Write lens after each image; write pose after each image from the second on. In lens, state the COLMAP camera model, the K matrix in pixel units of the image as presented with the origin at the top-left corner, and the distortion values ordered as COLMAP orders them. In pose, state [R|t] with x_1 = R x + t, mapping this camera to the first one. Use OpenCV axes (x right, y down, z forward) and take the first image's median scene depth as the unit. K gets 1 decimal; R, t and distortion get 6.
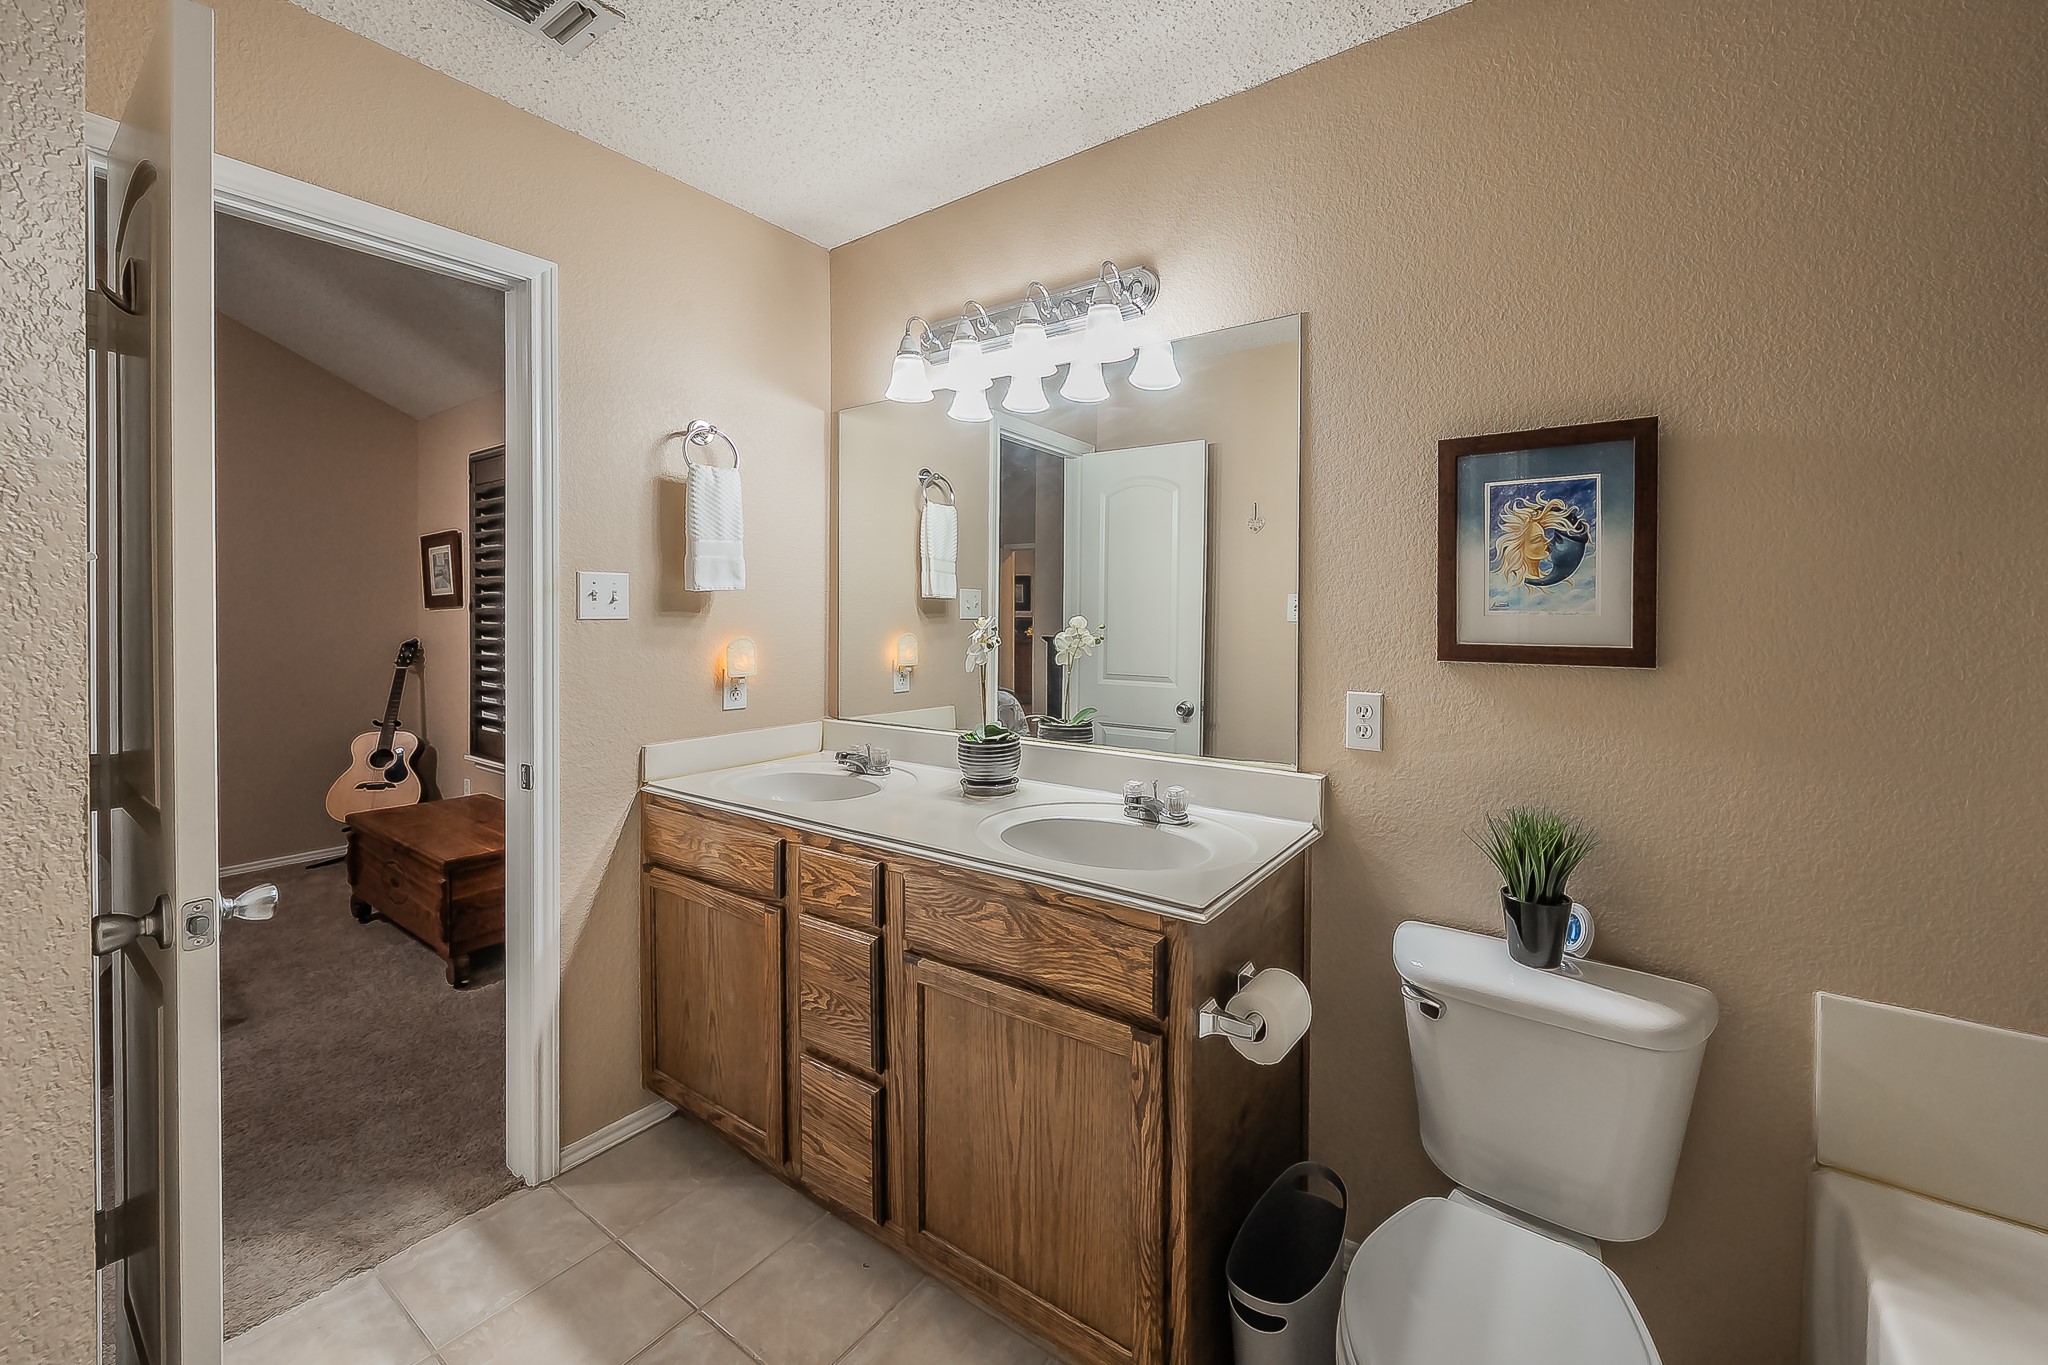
lens RADIAL K [[760.8, 0, 1030.3], [0, 760.8, 622.0], [0, 0, 1]] dist [-0.000111, -0.000008]
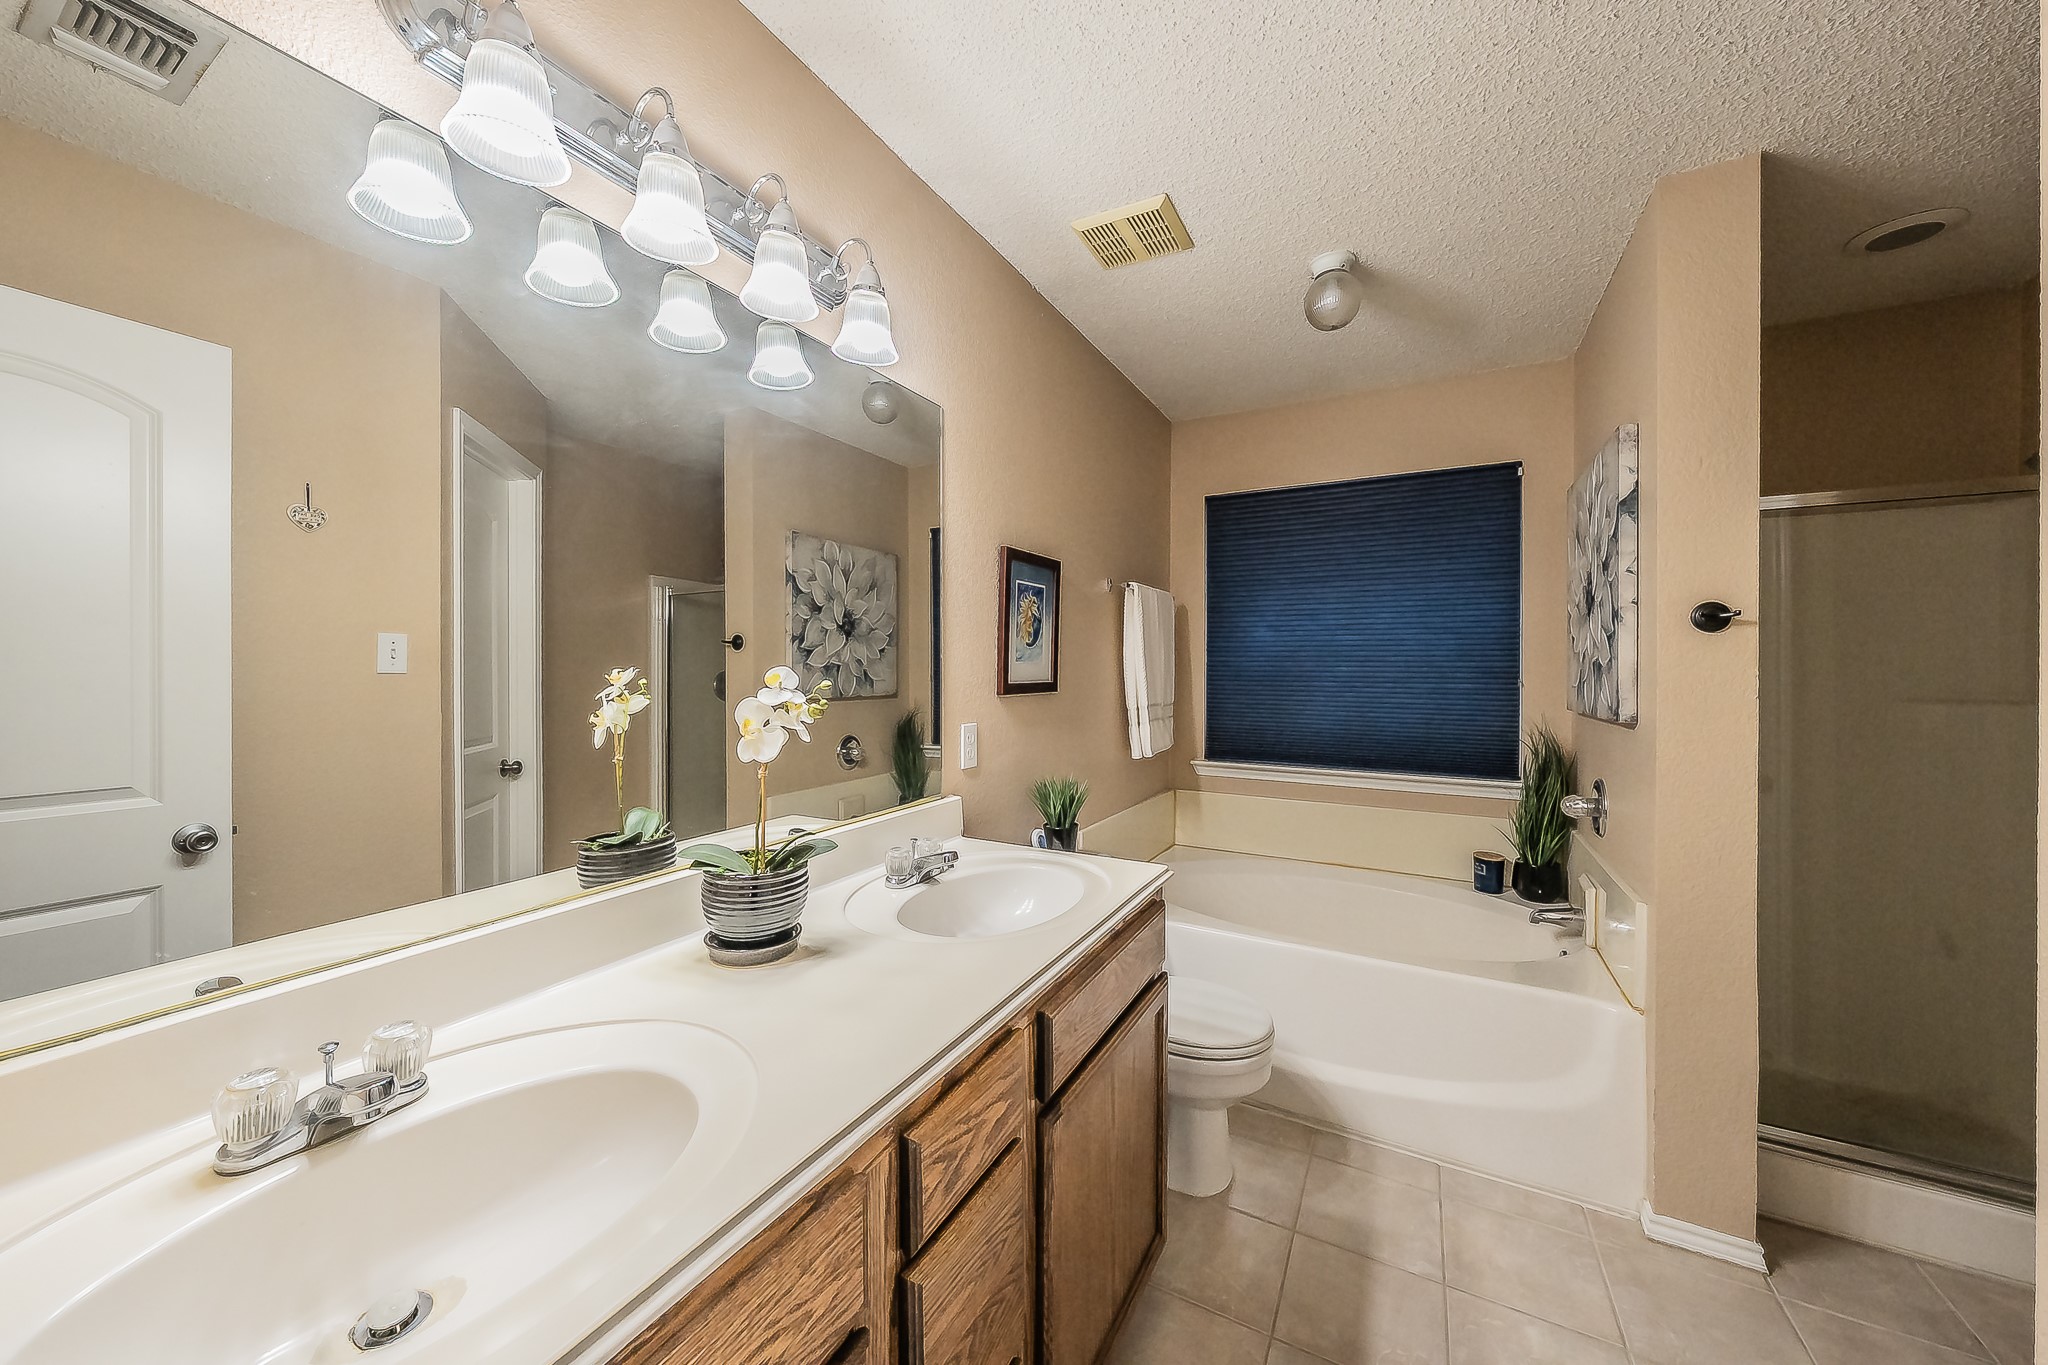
lens RADIAL K [[751.9, 0, 1032.7], [0, 751.9, 667.1], [0, 0, 1]] dist [-0.001528, -0.000143]
pose [[-0.128779, -0.001685, 0.991672, -0.933440], [0.007297, 0.999970, 0.002647, -0.007116], [-0.991647, 0.007577, -0.128763, 1.163926]]
